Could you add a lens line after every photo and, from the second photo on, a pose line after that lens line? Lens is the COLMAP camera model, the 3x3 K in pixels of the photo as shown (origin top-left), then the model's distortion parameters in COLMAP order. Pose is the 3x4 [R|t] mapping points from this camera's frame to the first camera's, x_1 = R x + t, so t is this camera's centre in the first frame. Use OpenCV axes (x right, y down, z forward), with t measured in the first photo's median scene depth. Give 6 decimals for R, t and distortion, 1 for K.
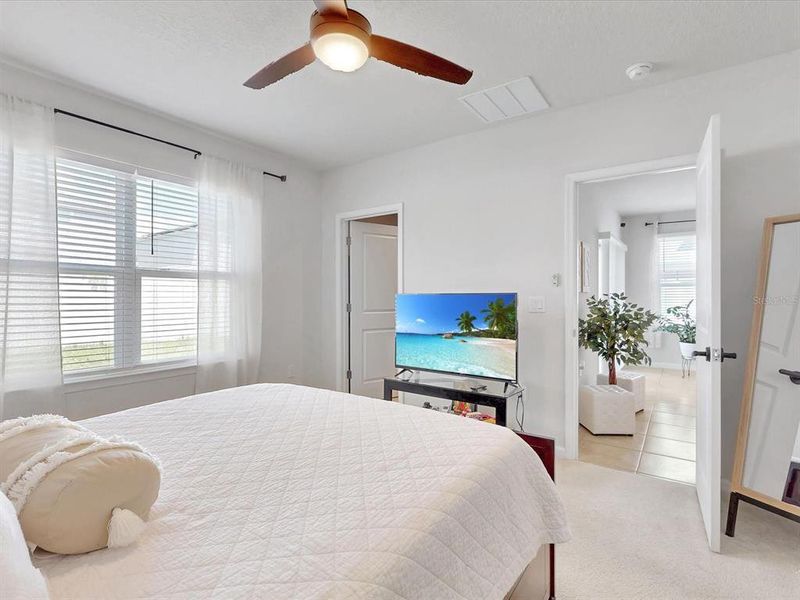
lens RADIAL K [[394.8, 0, 400.0], [0, 394.8, 300.0], [0, 0, 1]] dist [0.012641, -0.000025]
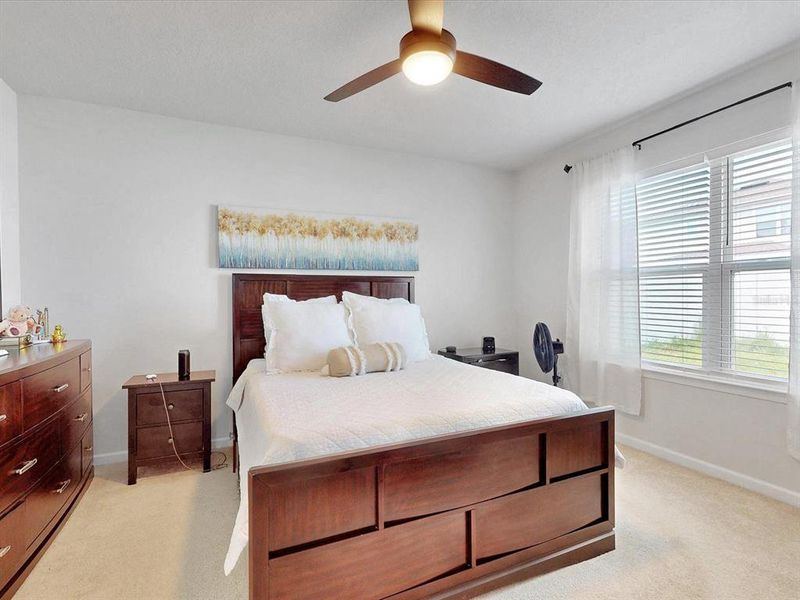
lens RADIAL K [[393.8, 0, 407.3], [0, 393.8, 306.5], [0, 0, 1]] dist [0.019477, -0.000166]
pose [[-0.480774, 0.022463, -0.876557, 0.450551], [-0.001043, 0.999656, 0.026189, -0.005789], [0.876844, 0.013505, -0.480585, 0.803923]]
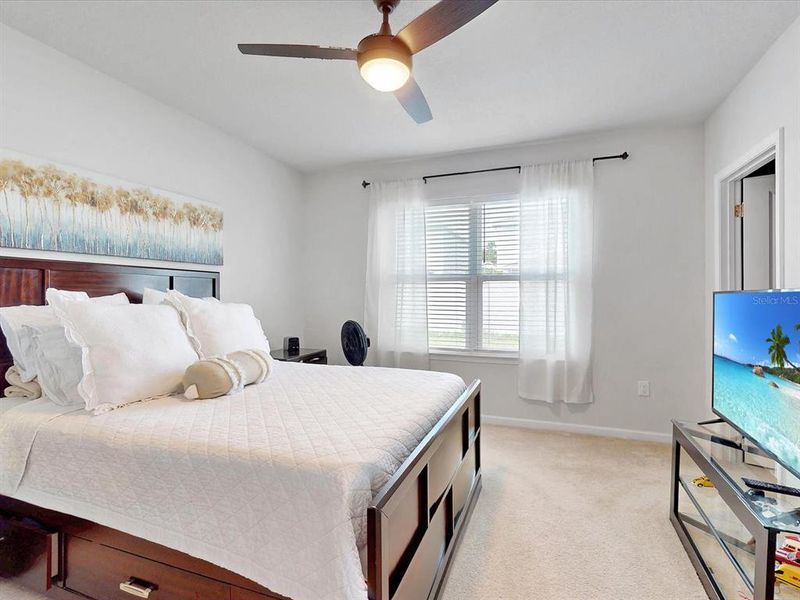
lens RADIAL K [[394.8, 0, 400.0], [0, 394.8, 300.0], [0, 0, 1]] dist [0.012641, -0.000025]
pose [[0.272980, 0.007238, -0.961993, 0.499473], [-0.007390, 0.999958, 0.005427, -0.002045], [0.961991, 0.005627, 0.273022, 0.398922]]
